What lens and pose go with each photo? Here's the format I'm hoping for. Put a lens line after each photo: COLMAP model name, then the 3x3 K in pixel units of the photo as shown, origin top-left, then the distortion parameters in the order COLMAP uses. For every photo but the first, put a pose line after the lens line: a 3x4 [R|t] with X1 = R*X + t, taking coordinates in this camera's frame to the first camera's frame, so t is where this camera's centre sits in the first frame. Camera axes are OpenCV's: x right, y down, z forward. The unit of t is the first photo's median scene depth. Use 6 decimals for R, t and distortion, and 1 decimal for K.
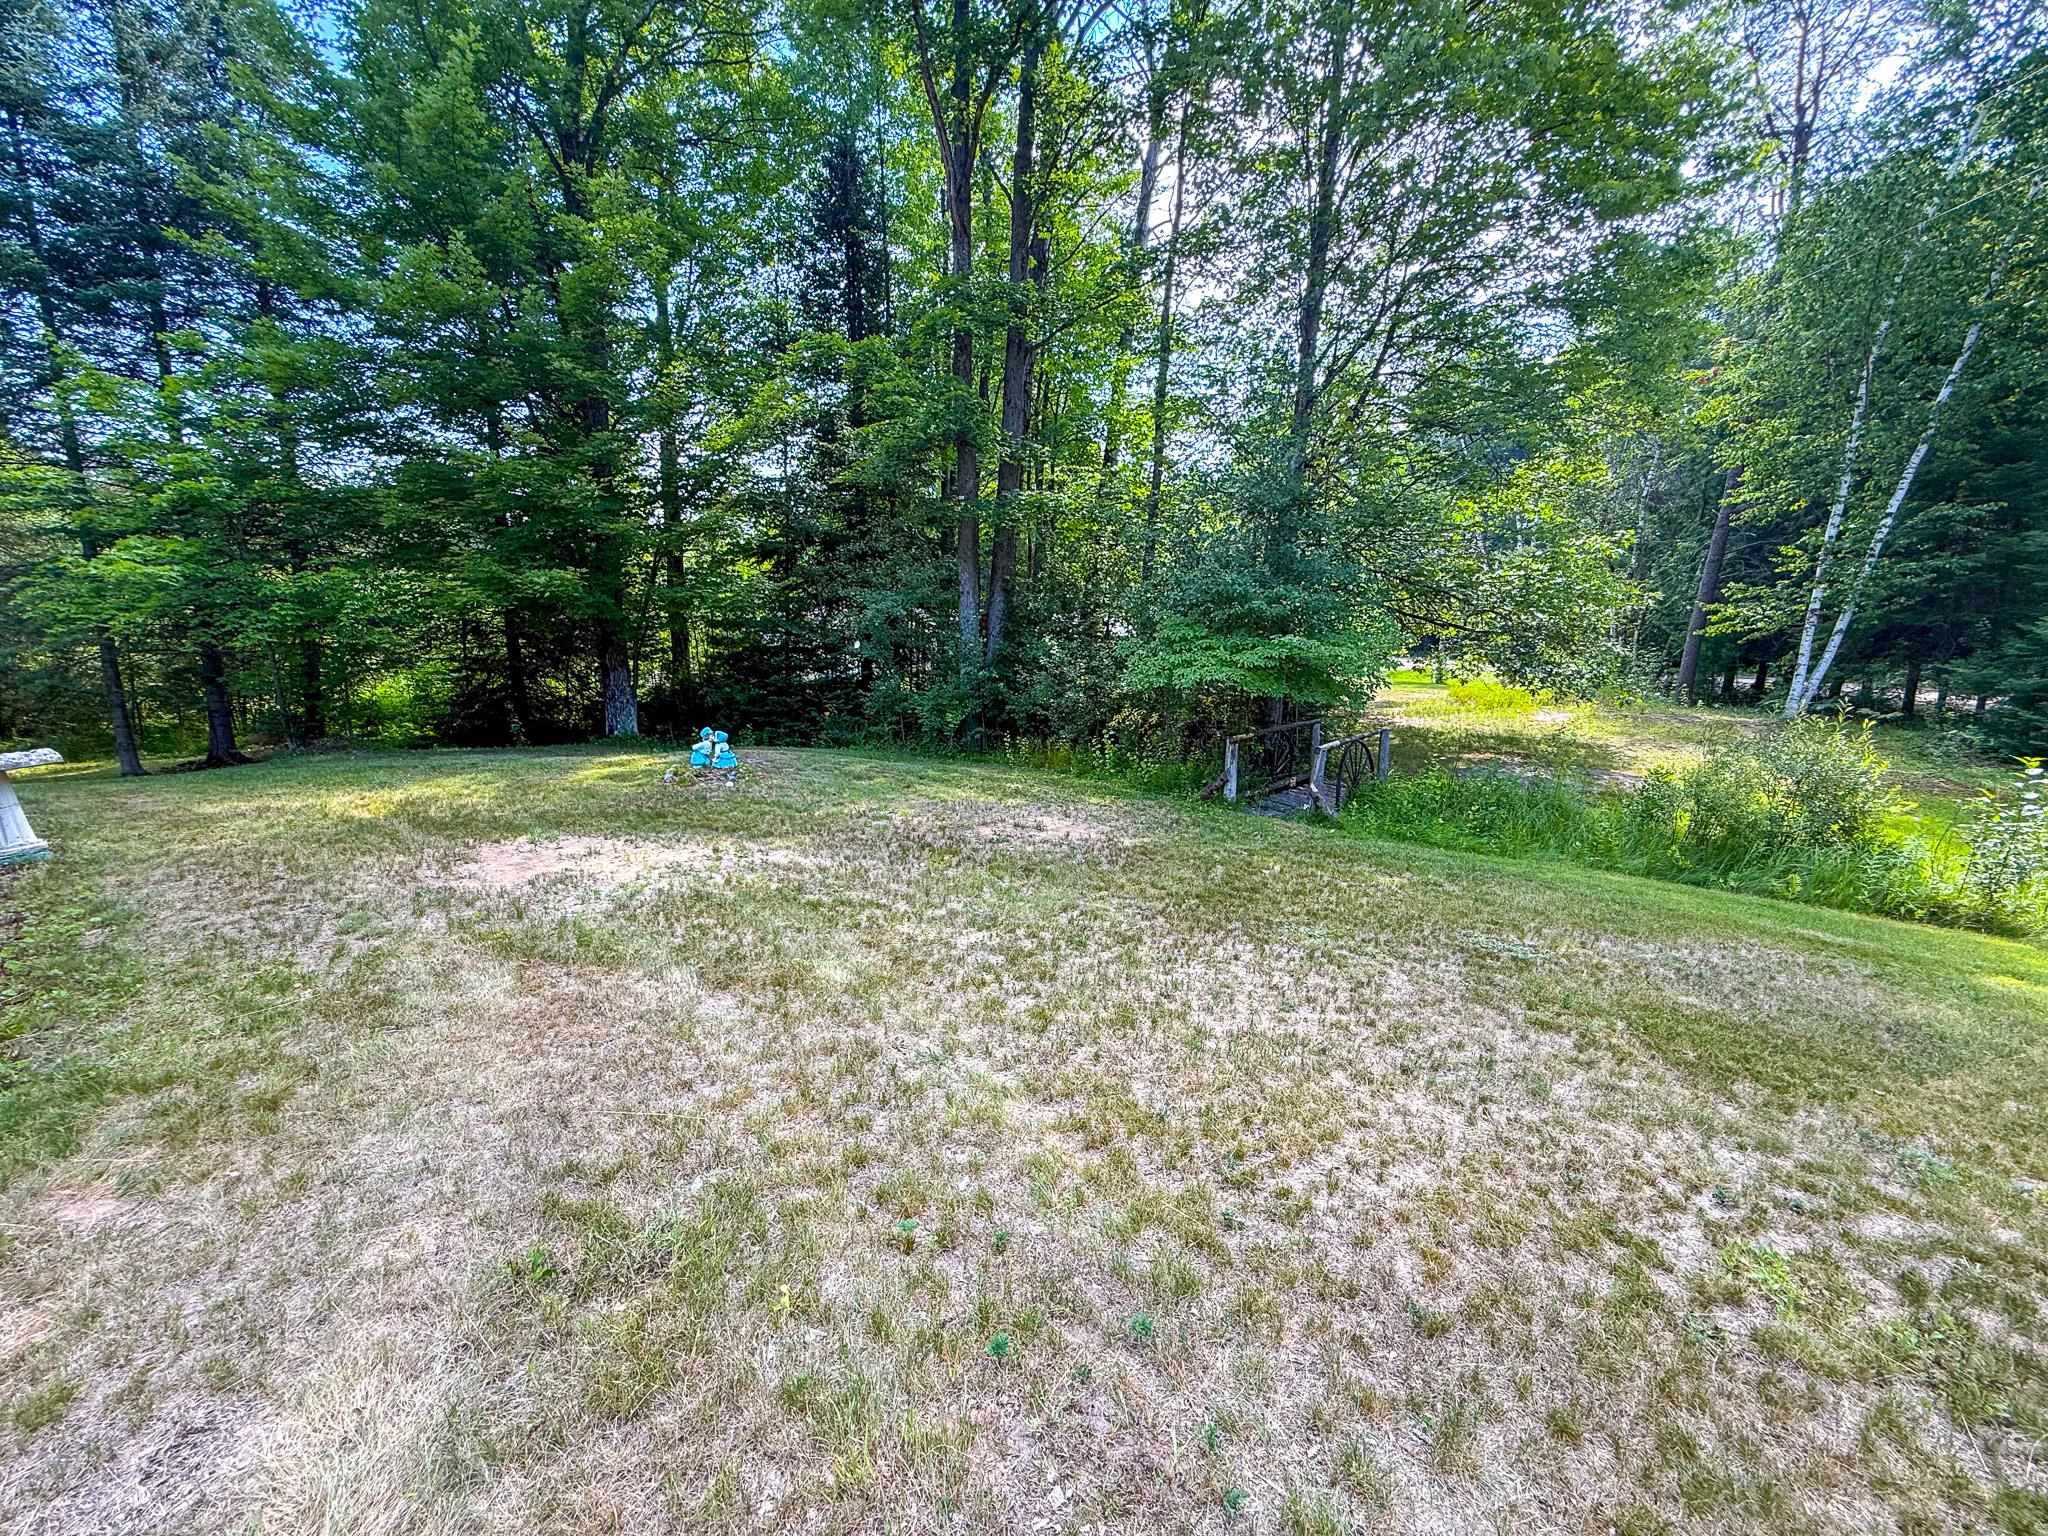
lens RADIAL K [[822.9, 0, 1023.1], [0, 822.9, 772.1], [0, 0, 1]] dist [-0.002019, -0.000595]
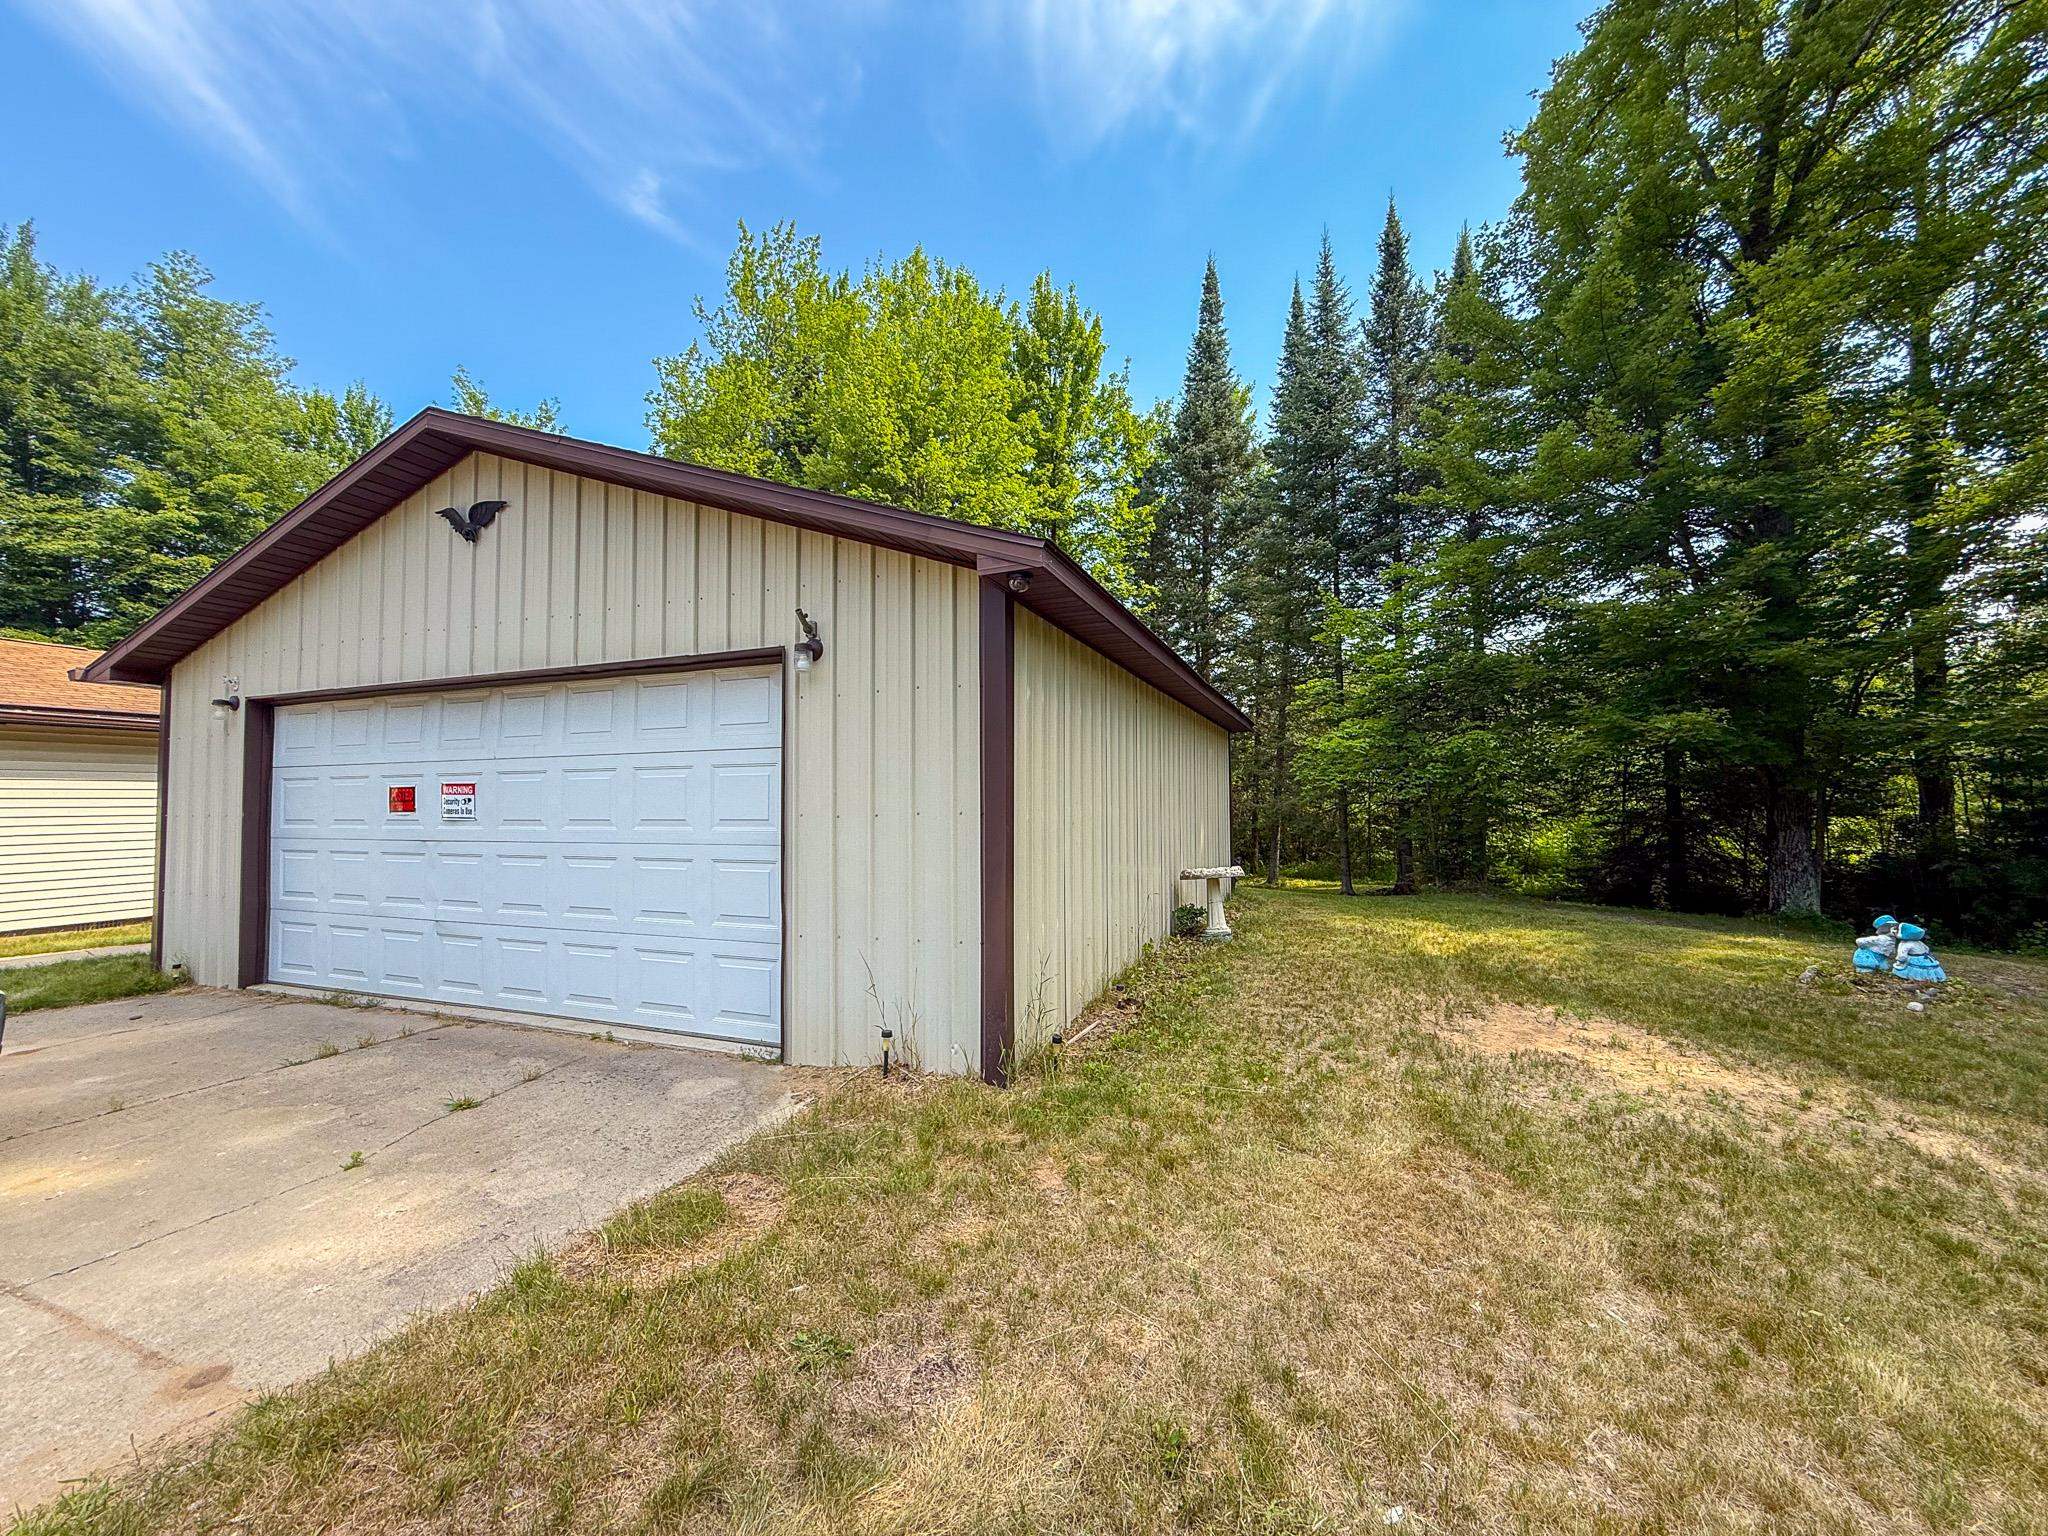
lens RADIAL K [[822.9, 0, 1022.8], [0, 822.9, 766.0], [0, 0, 1]] dist [-0.002019, -0.000595]
pose [[0.290650, -0.038540, -0.956053, 0.065976], [-0.146474, 0.985619, -0.084262, -0.013746], [0.945552, 0.164527, 0.280825, 0.103825]]
